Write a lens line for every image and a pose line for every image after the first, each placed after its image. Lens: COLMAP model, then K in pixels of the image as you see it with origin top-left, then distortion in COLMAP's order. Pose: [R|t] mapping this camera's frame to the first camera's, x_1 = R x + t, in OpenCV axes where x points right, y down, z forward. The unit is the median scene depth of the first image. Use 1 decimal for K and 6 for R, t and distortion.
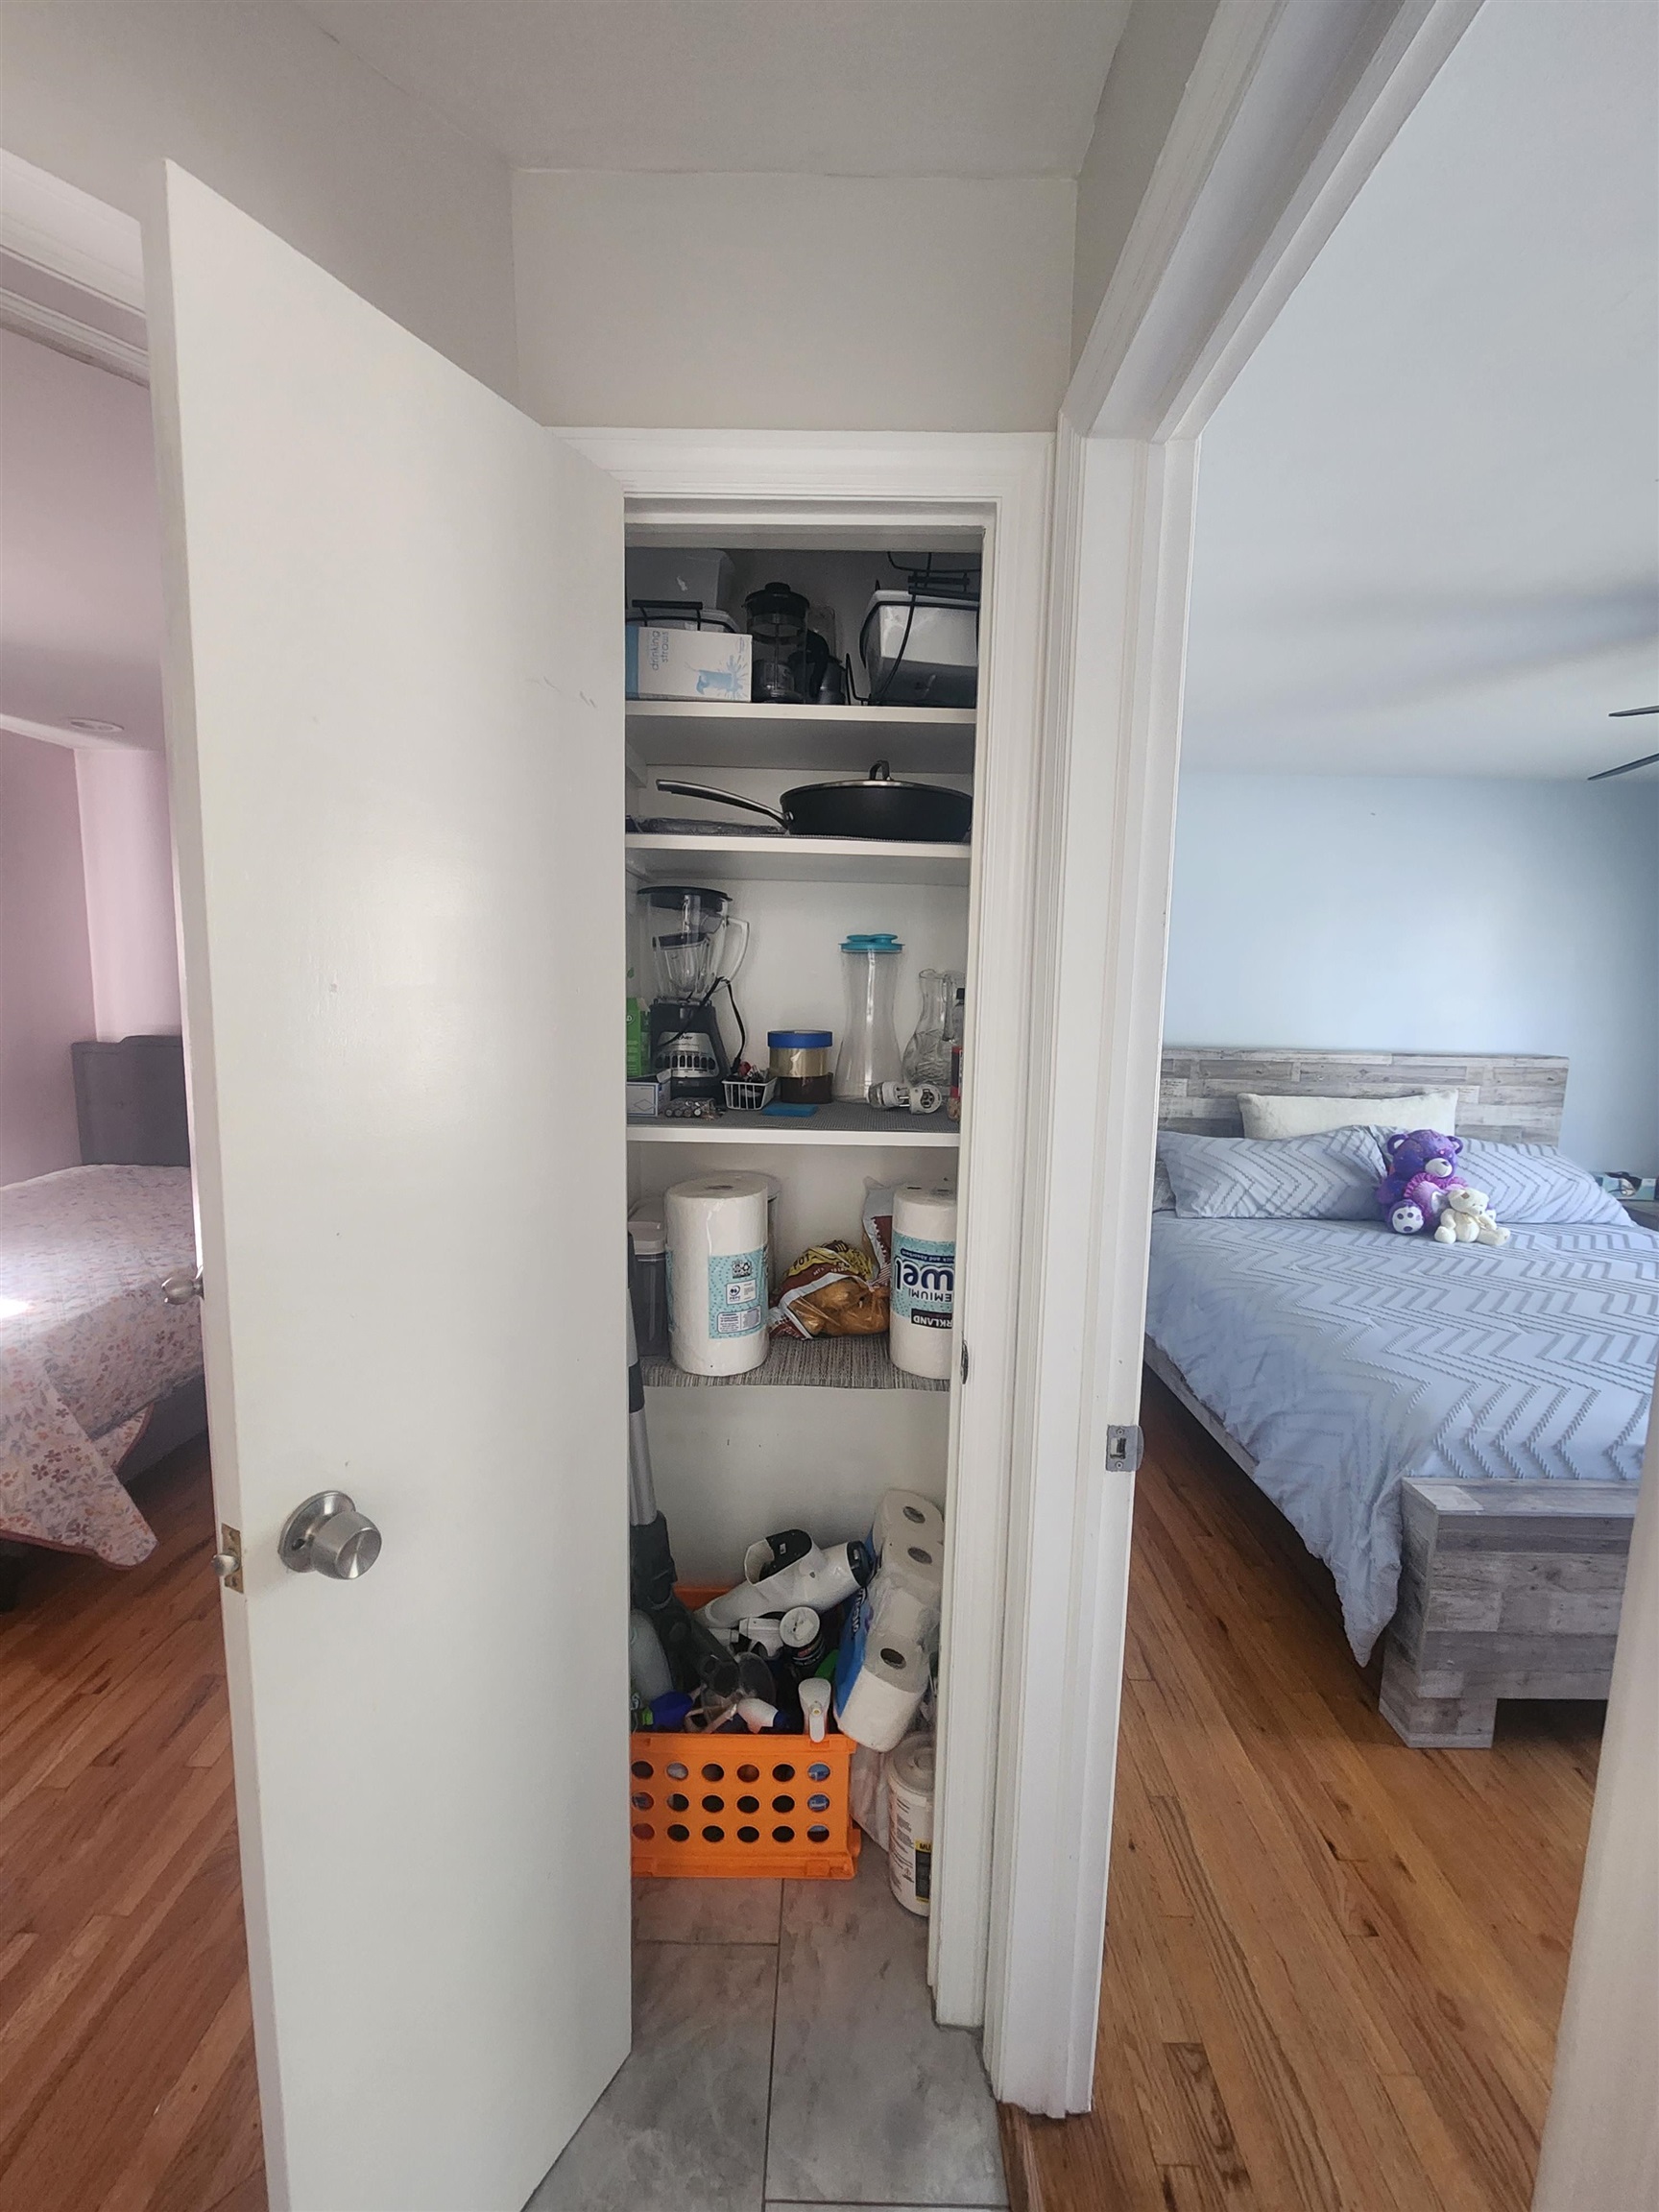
lens RADIAL K [[905.8, 0, 820.8], [0, 905.8, 1092.5], [0, 0, 1]] dist [-0.002230, -0.000935]
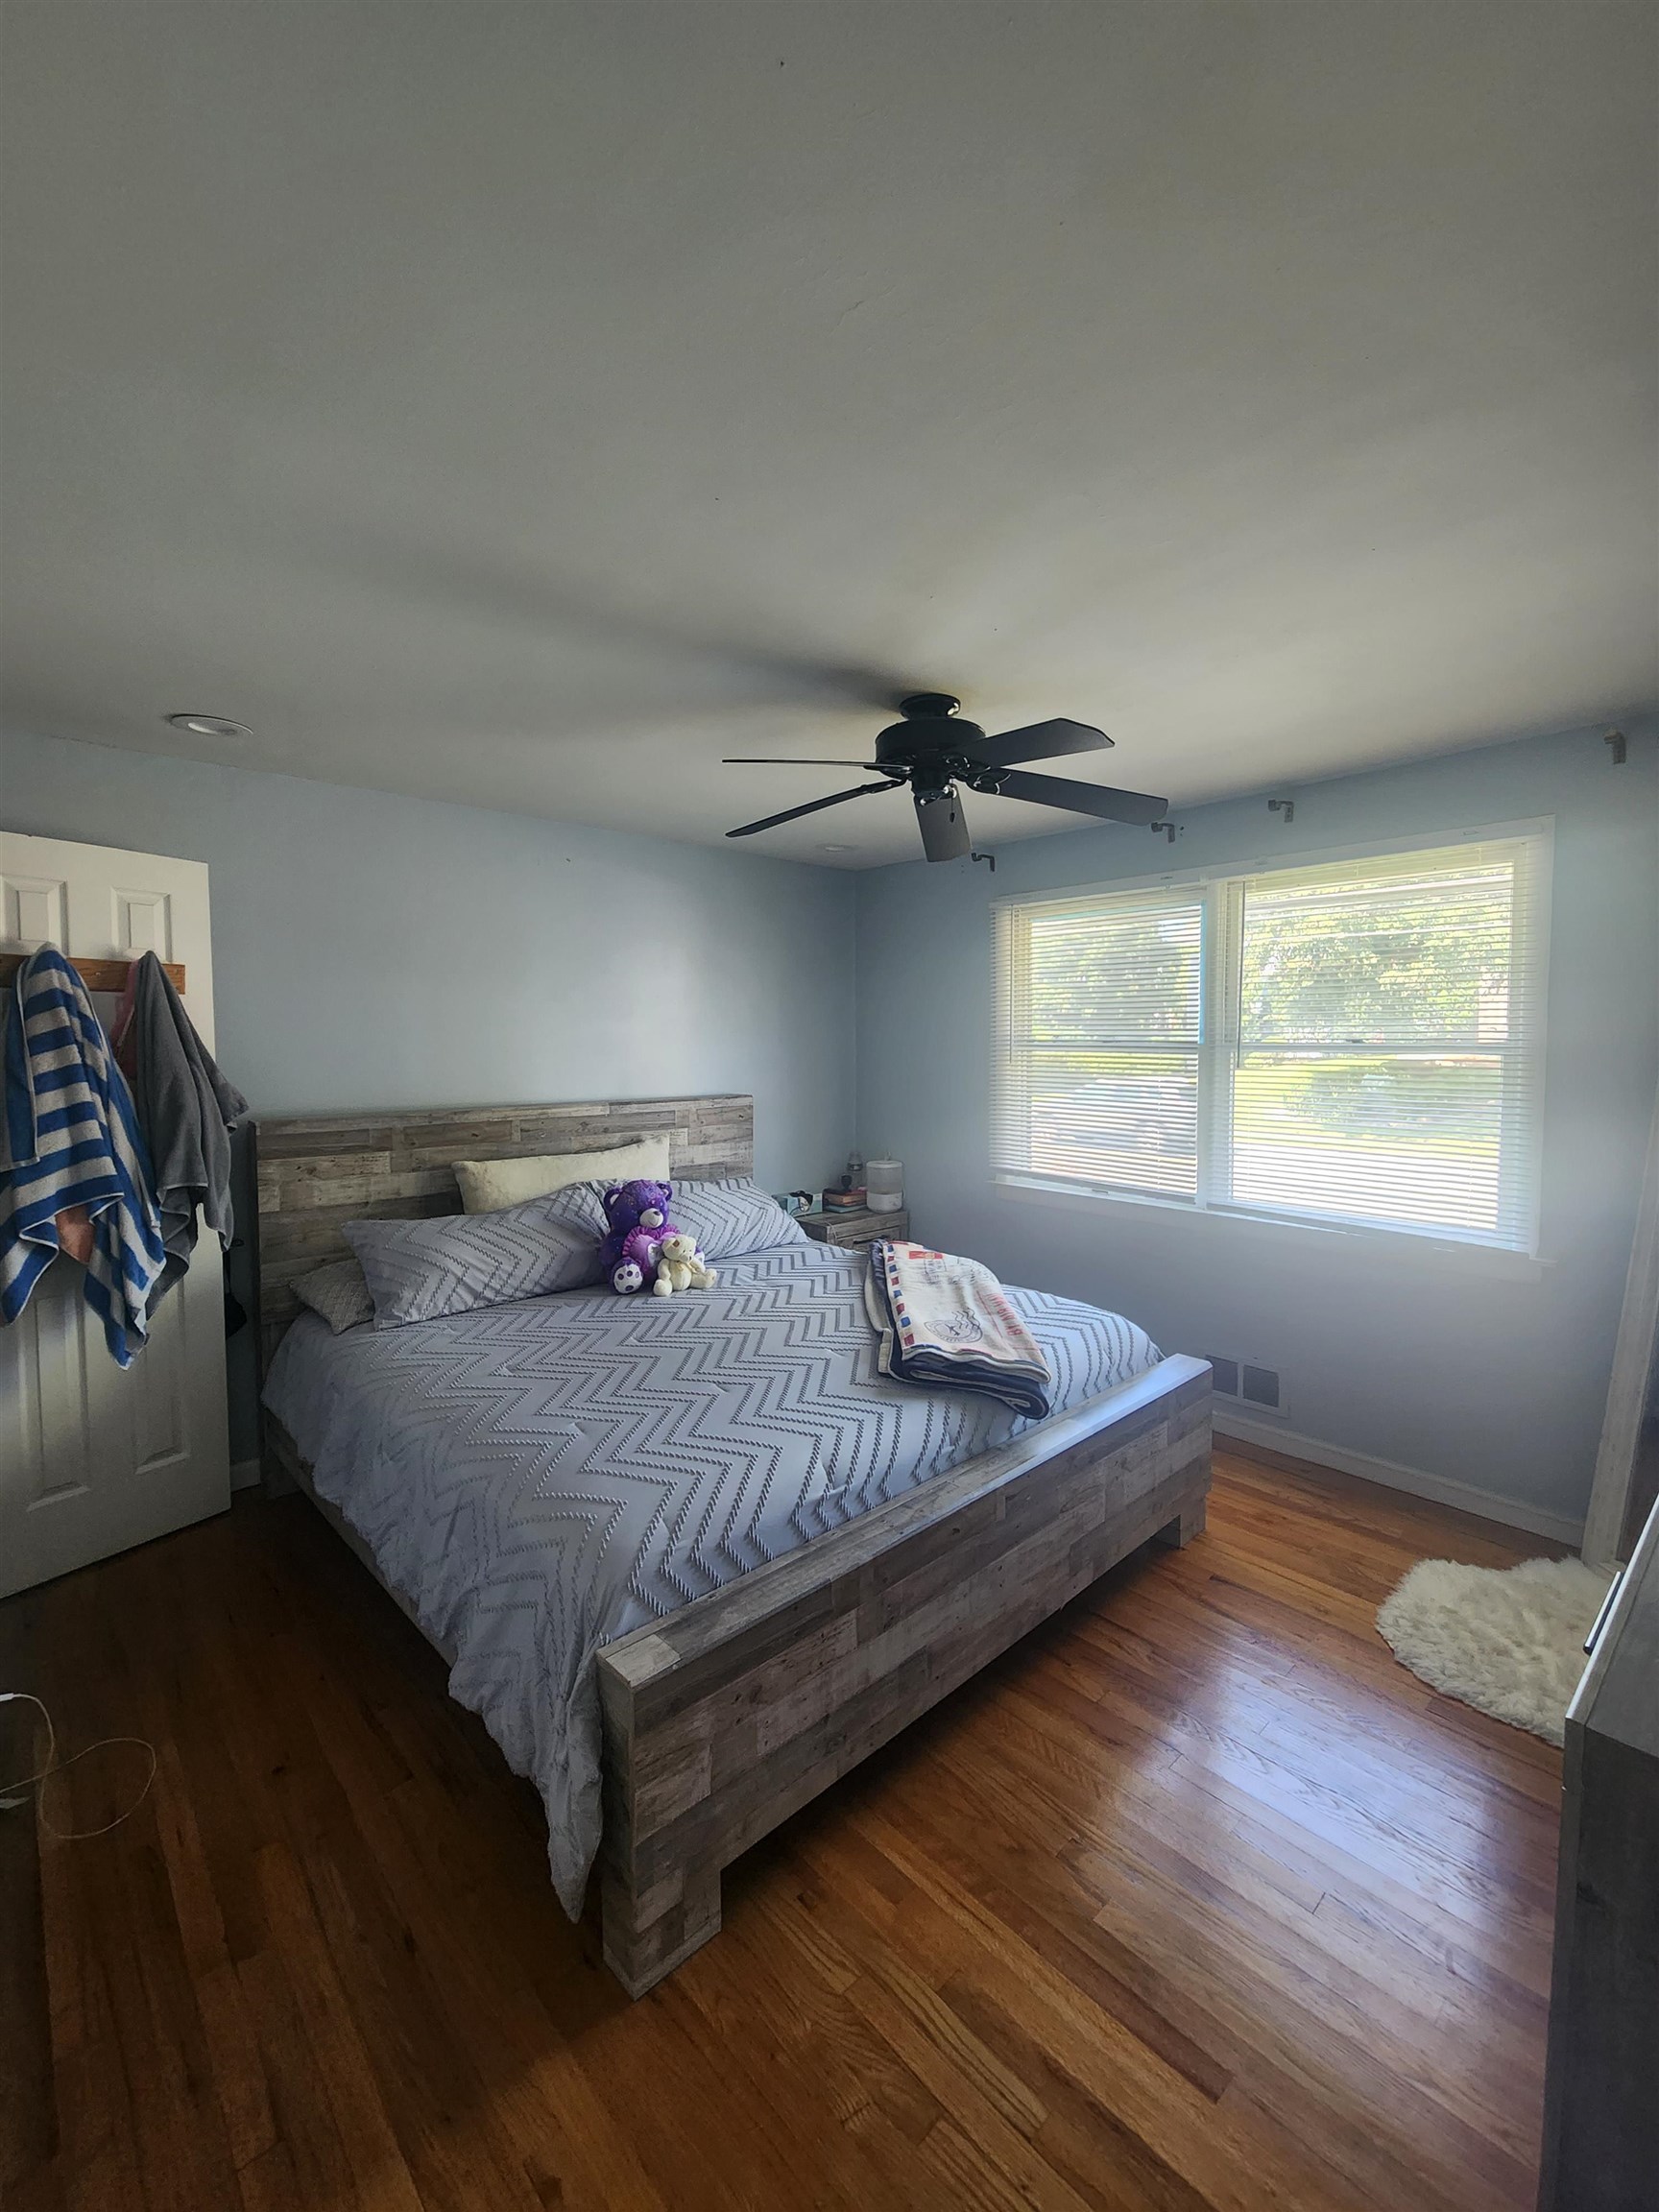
lens RADIAL K [[905.8, 0, 832.7], [0, 905.8, 1100.5], [0, 0, 1]] dist [-0.002230, -0.000935]
pose [[0.728373, -0.068734, 0.681725, 0.197343], [0.103785, 0.994543, -0.010613, -0.014908], [-0.677275, 0.078483, 0.731532, 0.168139]]
